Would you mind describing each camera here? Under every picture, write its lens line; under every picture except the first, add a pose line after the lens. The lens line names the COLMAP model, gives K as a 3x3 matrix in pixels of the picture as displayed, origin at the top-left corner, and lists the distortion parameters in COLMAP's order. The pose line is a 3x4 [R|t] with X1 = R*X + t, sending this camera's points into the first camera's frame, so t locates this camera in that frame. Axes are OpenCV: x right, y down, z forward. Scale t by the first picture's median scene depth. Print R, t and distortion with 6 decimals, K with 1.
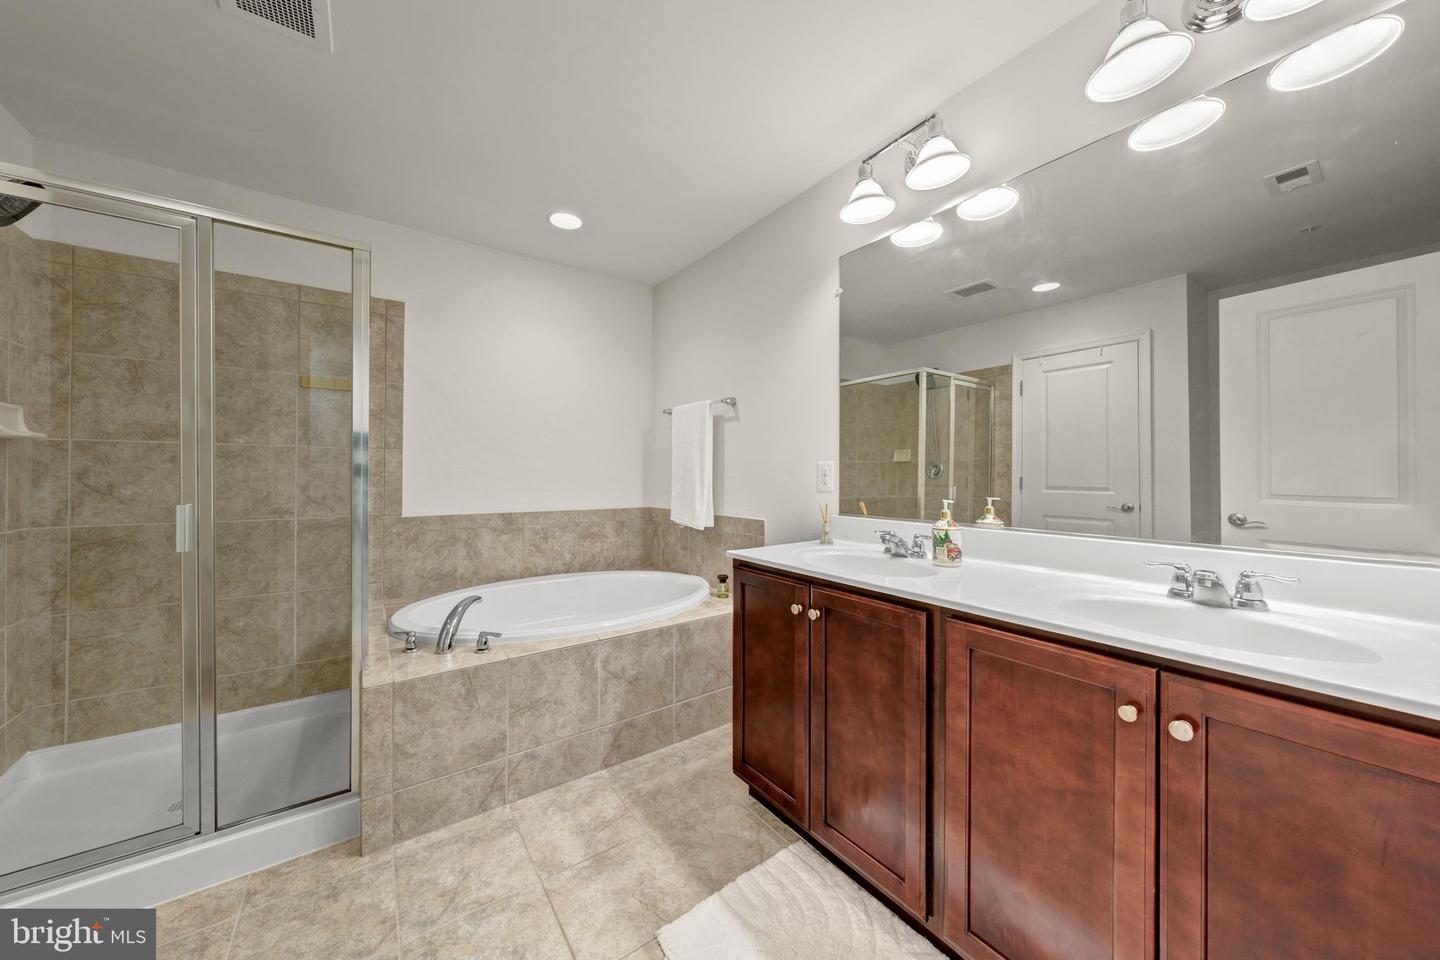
lens RADIAL K [[500.3, 0, 716.3], [0, 500.3, 475.8], [0, 0, 1]] dist [-0.001574, -0.000117]
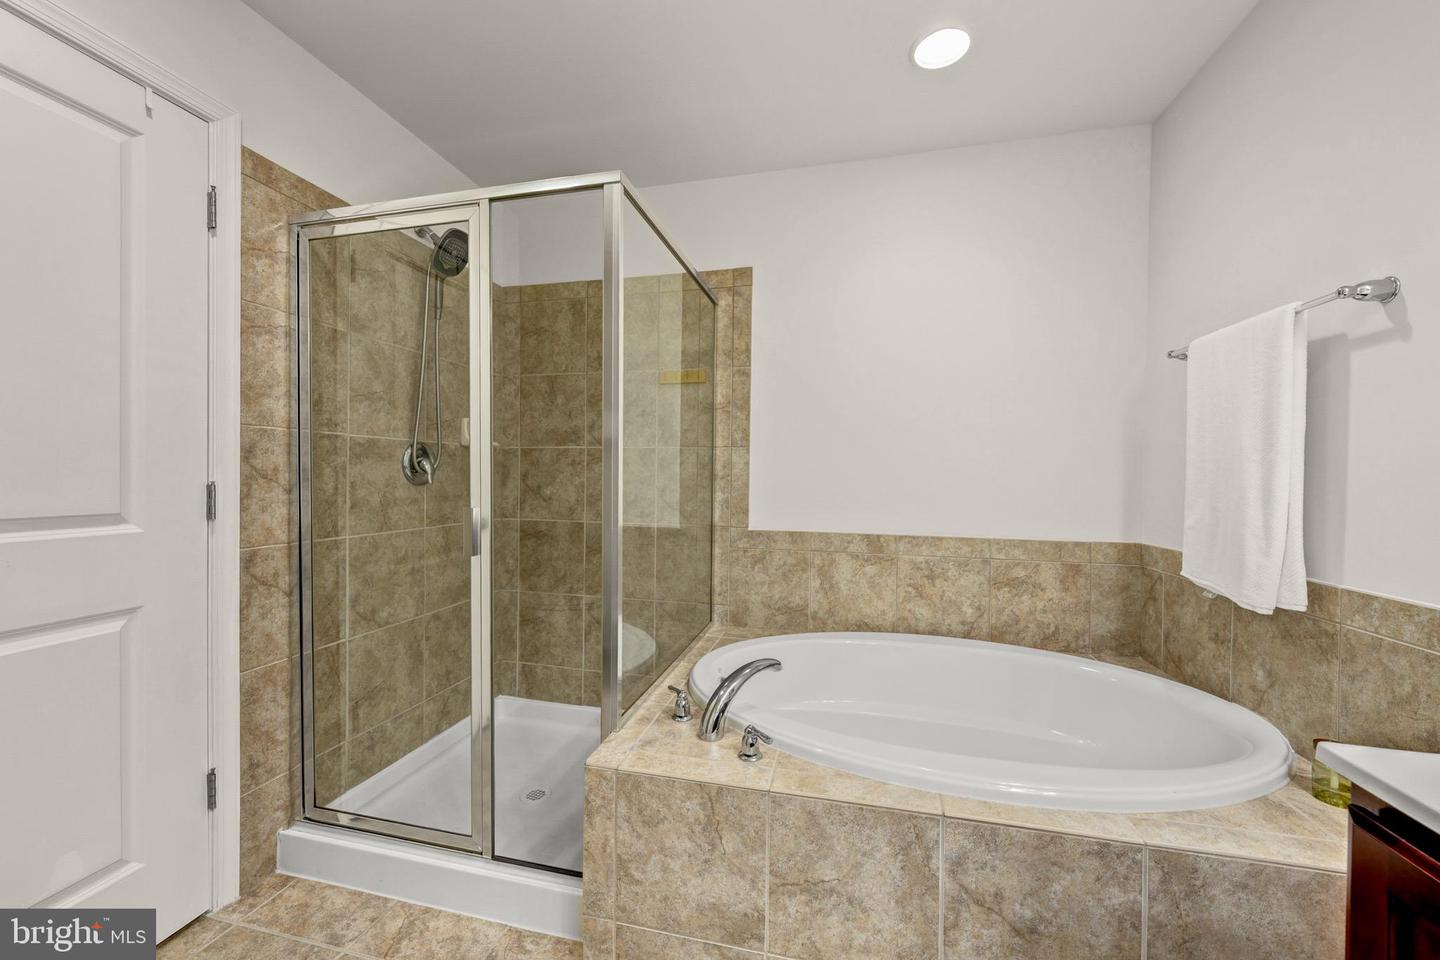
lens RADIAL K [[541.6, 0, 728.6], [0, 541.6, 481.1], [0, 0, 1]] dist [-0.003146, -0.000128]
pose [[0.648462, 0.010752, -0.761171, 0.026031], [-0.011119, 0.999927, 0.004651, -0.001523], [0.761166, 0.005448, 0.648534, 0.396539]]
